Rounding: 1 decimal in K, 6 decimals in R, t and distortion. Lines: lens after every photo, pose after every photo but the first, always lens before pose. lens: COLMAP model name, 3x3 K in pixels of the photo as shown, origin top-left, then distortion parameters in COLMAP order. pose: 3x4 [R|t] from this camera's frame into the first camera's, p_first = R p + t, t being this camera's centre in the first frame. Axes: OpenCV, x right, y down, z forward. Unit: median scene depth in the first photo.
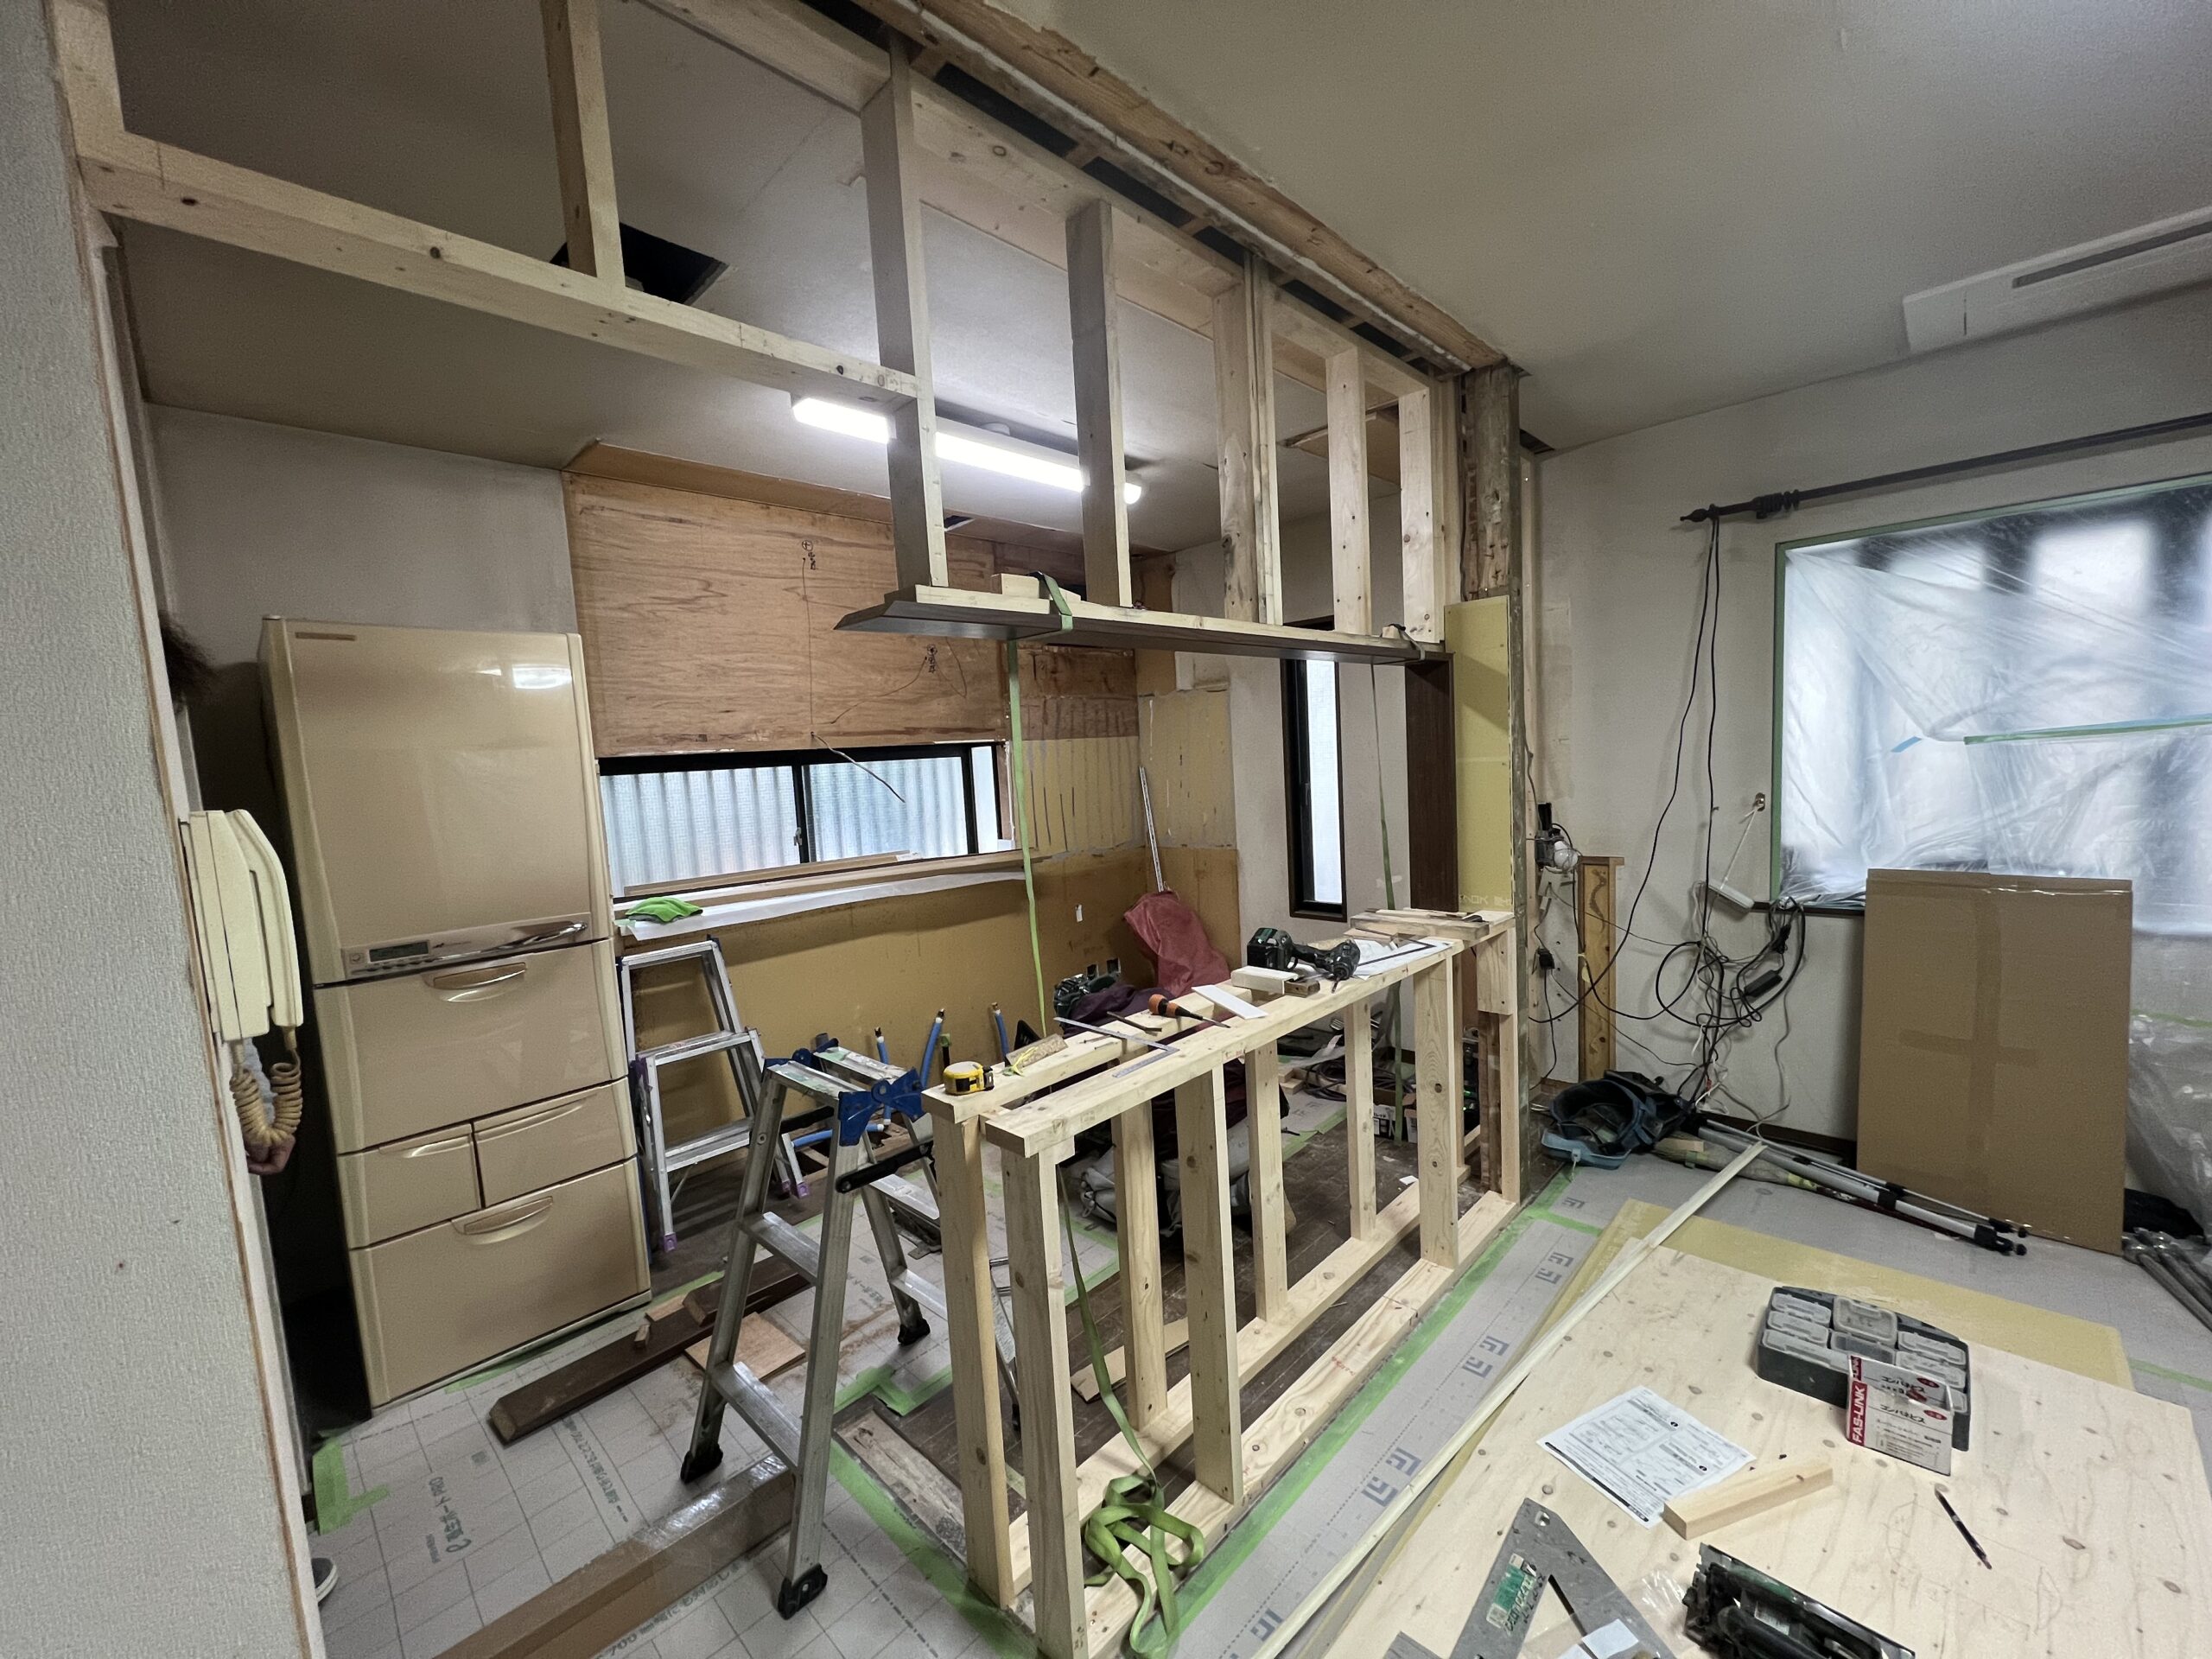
lens RADIAL K [[882.2, 0, 1106.4], [0, 882.2, 828.0], [0, 0, 1]] dist [-0.001411, 0.000213]
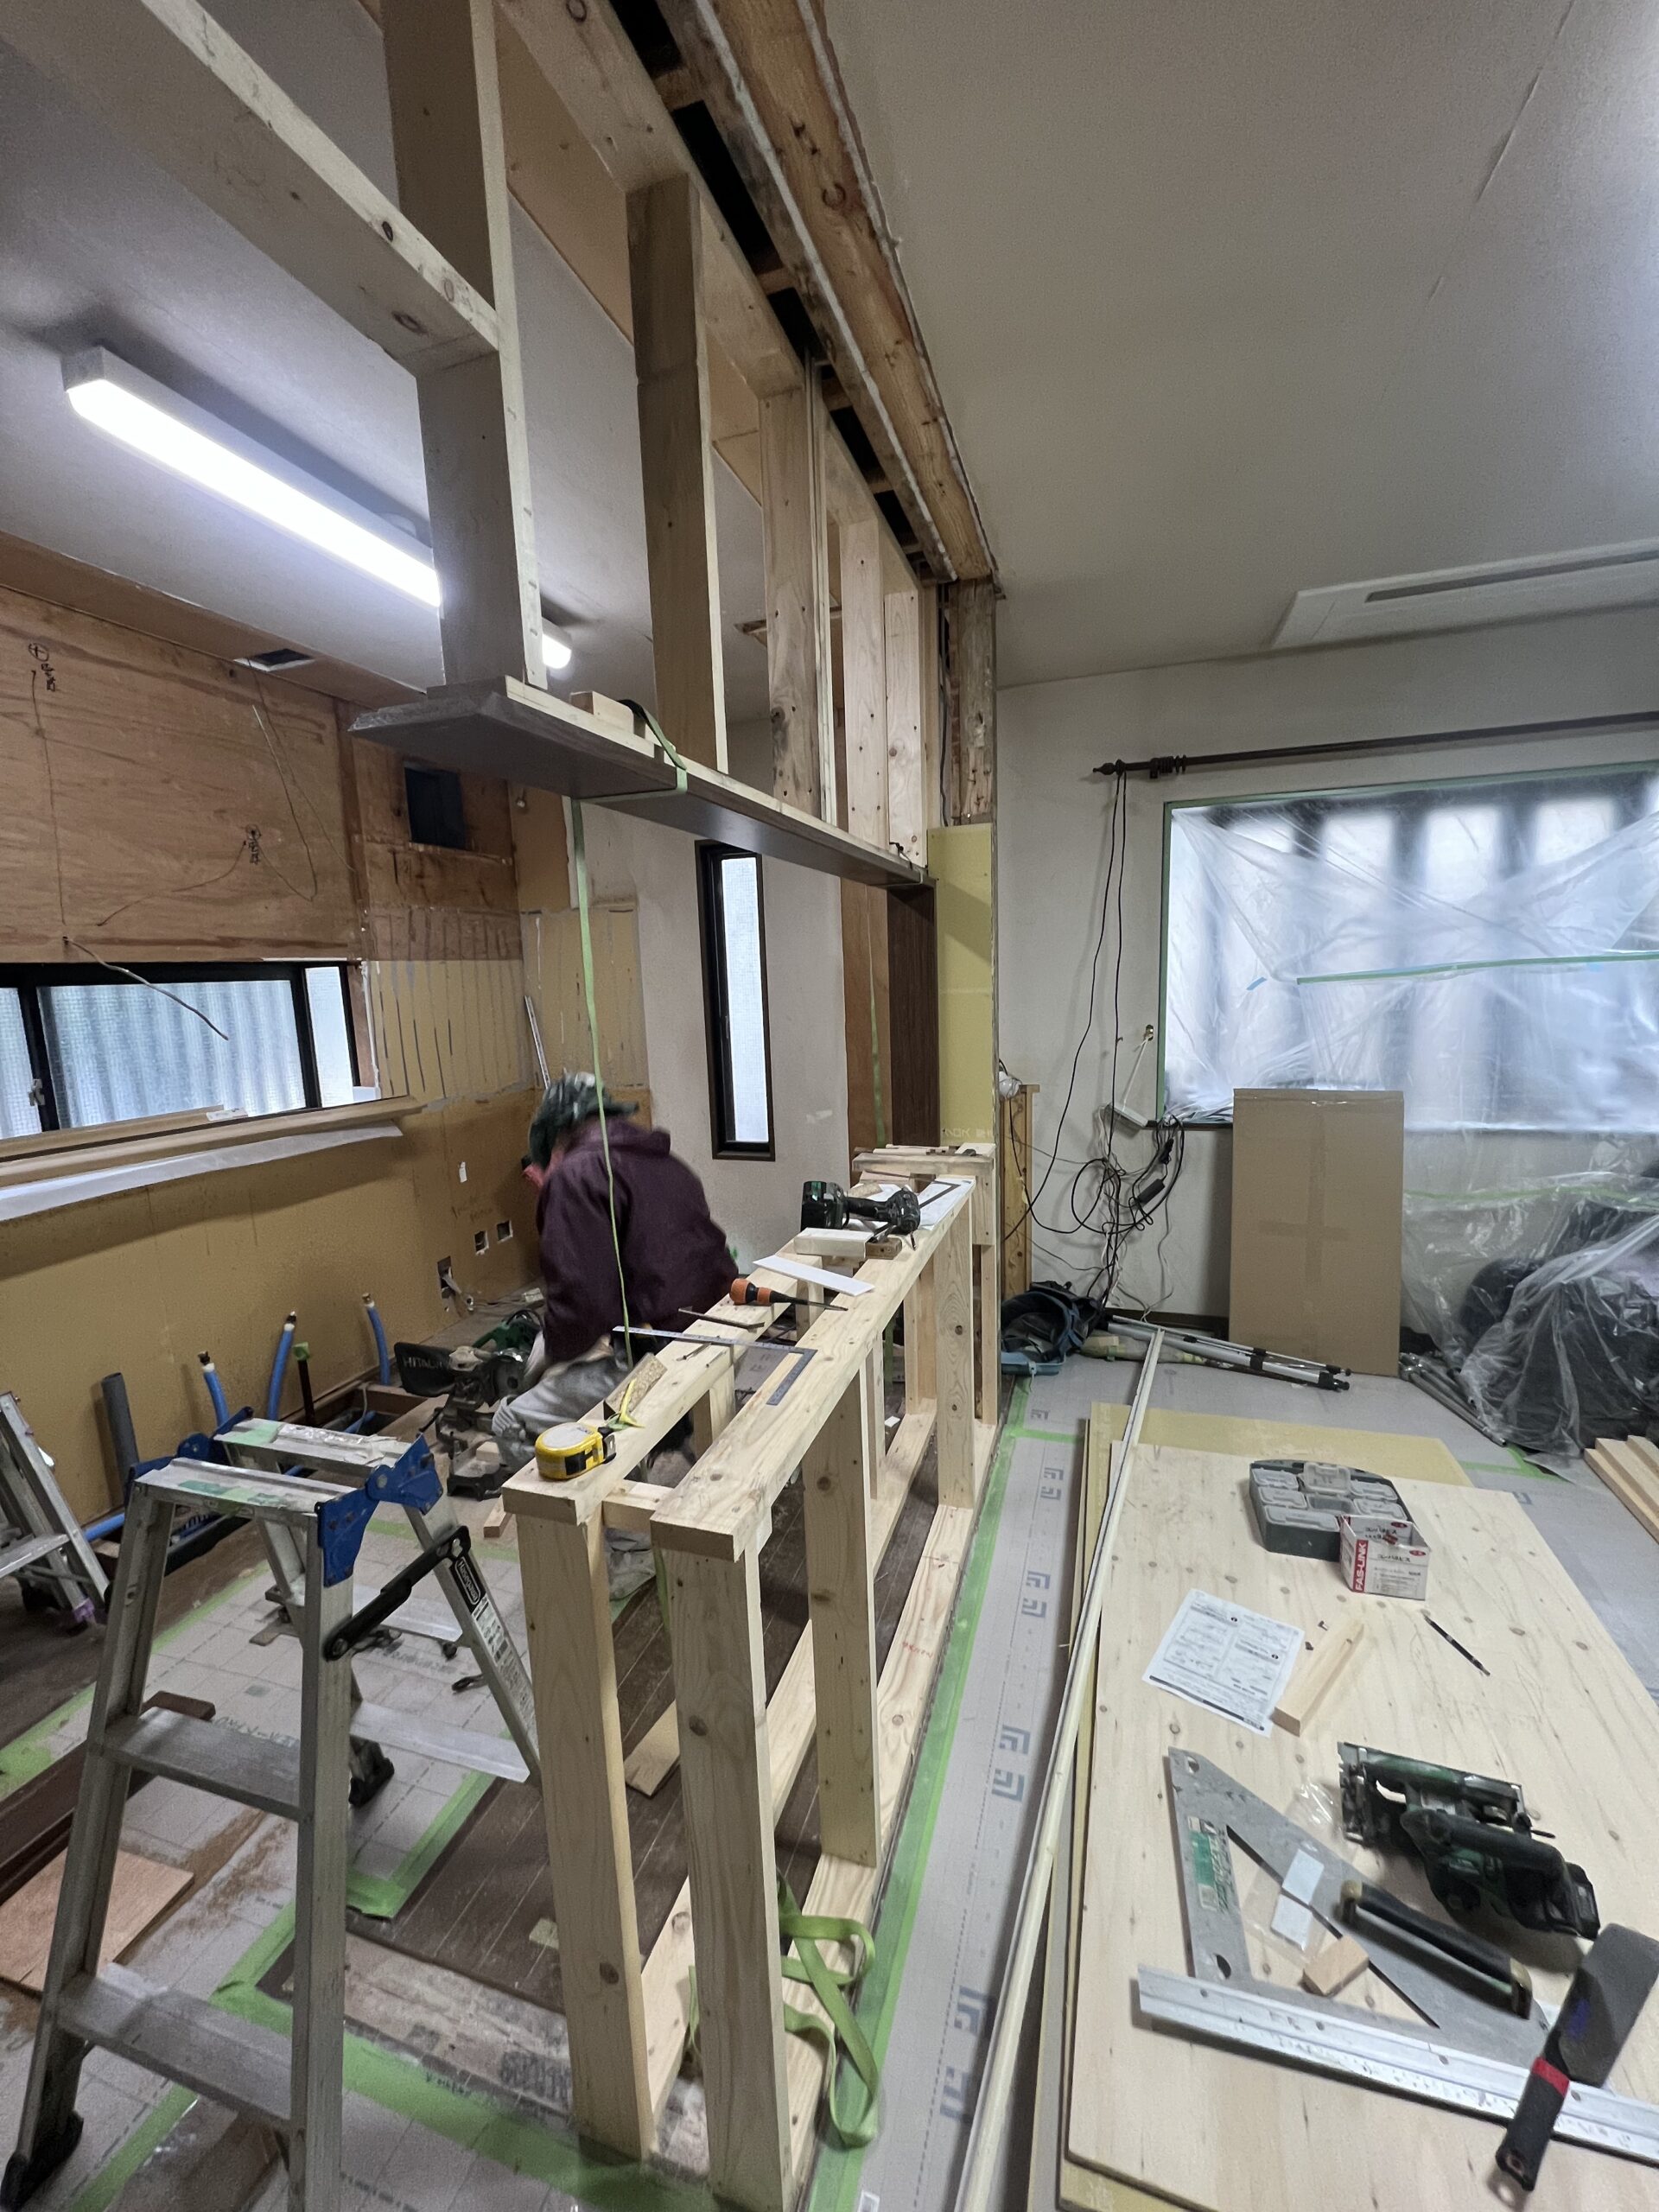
lens RADIAL K [[882.2, 0, 823.7], [0, 882.2, 1101.6], [0, 0, 1]] dist [-0.001411, 0.000213]
pose [[0.897289, -0.040351, 0.439596, -0.173274], [0.020996, 0.998588, 0.048806, -0.006317], [-0.440945, -0.034563, 0.896868, 0.206802]]
